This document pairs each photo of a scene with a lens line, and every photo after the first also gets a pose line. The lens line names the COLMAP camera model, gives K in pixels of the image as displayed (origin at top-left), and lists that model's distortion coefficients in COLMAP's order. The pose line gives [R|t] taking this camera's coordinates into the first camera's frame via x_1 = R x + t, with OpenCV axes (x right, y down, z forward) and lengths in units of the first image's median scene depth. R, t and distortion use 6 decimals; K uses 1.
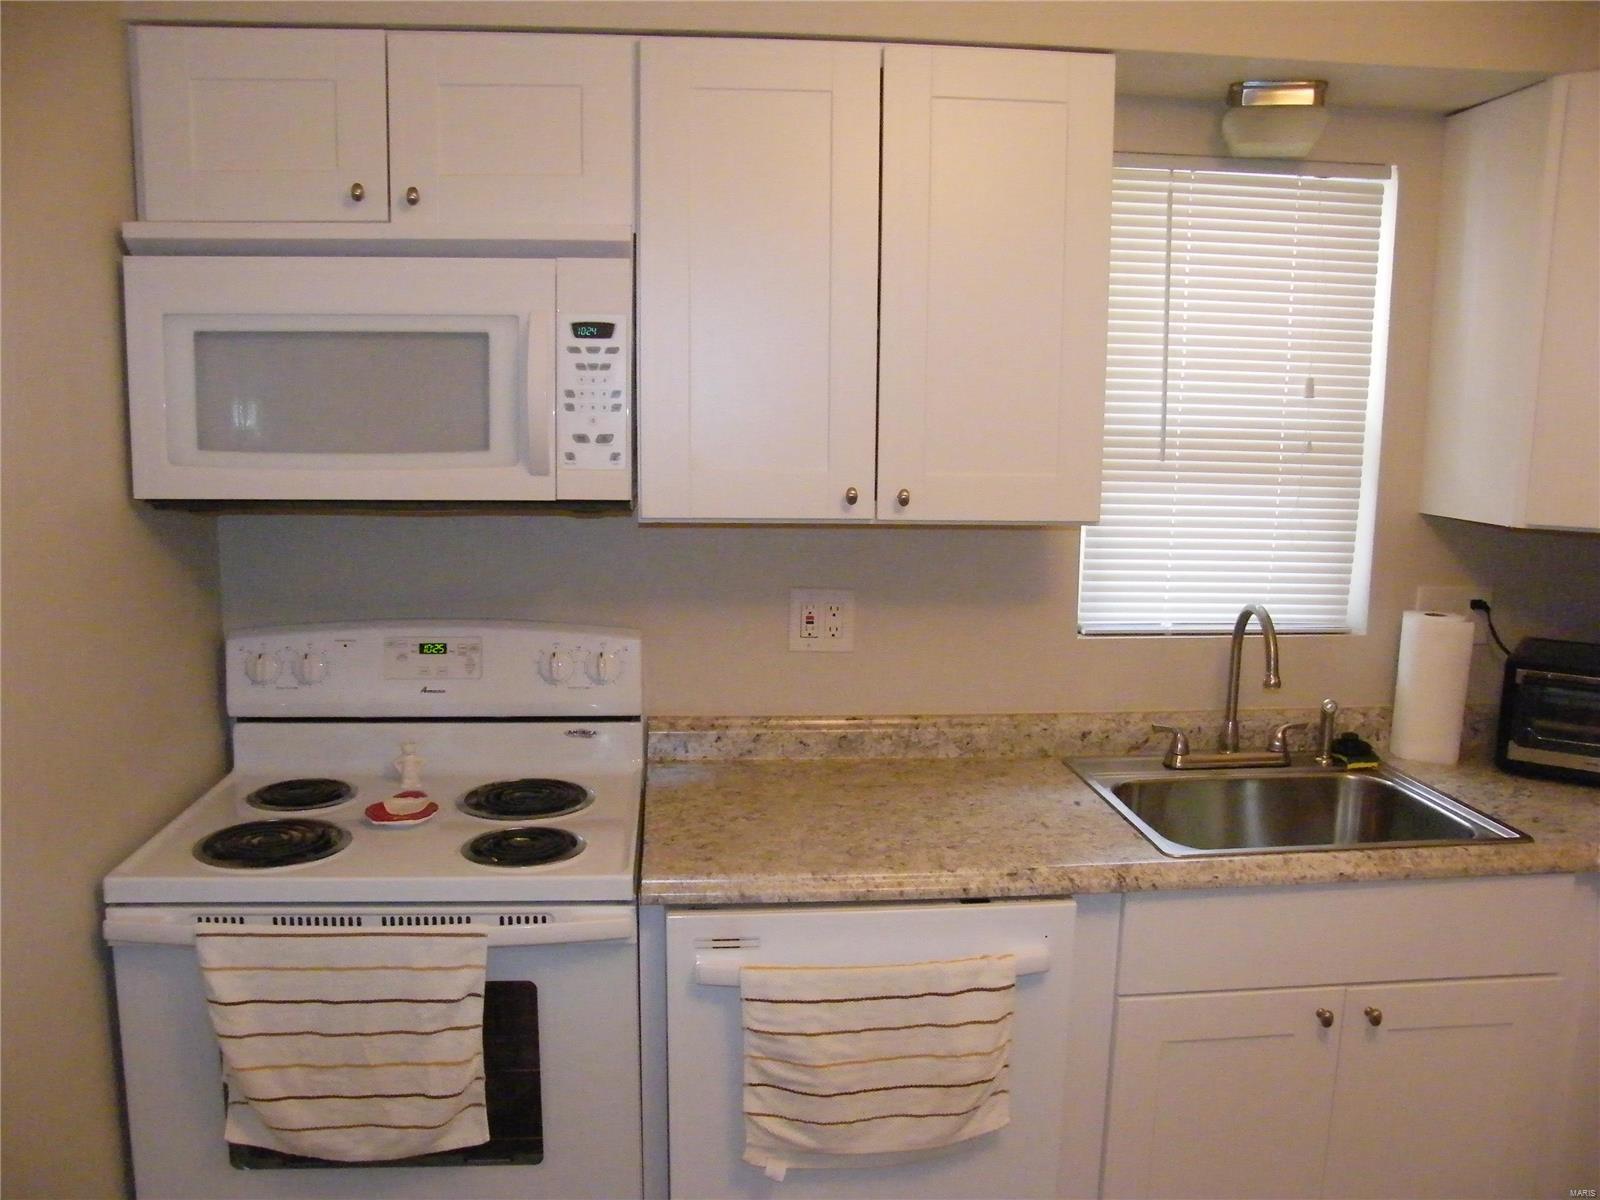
lens RADIAL K [[1273.3, 0, 791.3], [0, 1273.3, 628.0], [0, 0, 1]] dist [-0.160292, 0.127198]
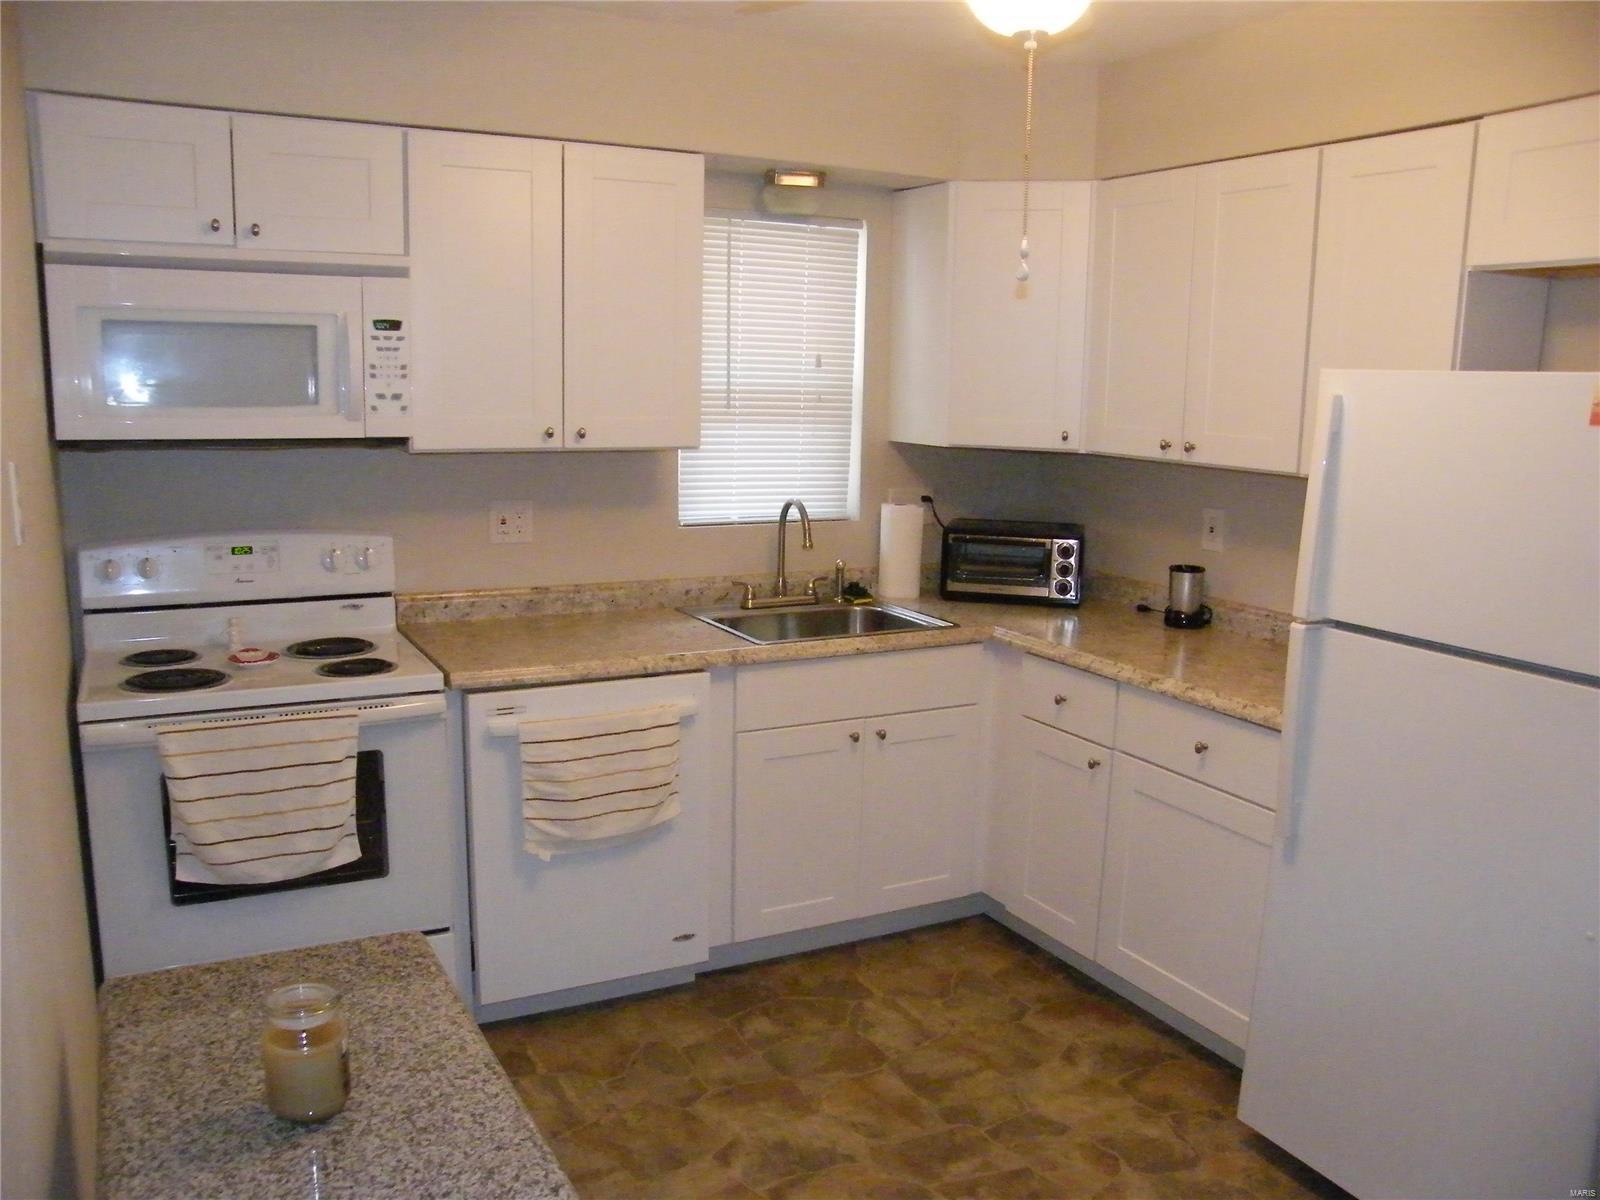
lens RADIAL K [[1273.3, 0, 792.1], [0, 1273.3, 622.2], [0, 0, 1]] dist [-0.160292, 0.127198]
pose [[0.921933, -0.063981, 0.382028, -0.260846], [0.054242, 0.997871, 0.036221, 0.080696], [-0.383532, -0.012671, 0.923441, -0.499307]]
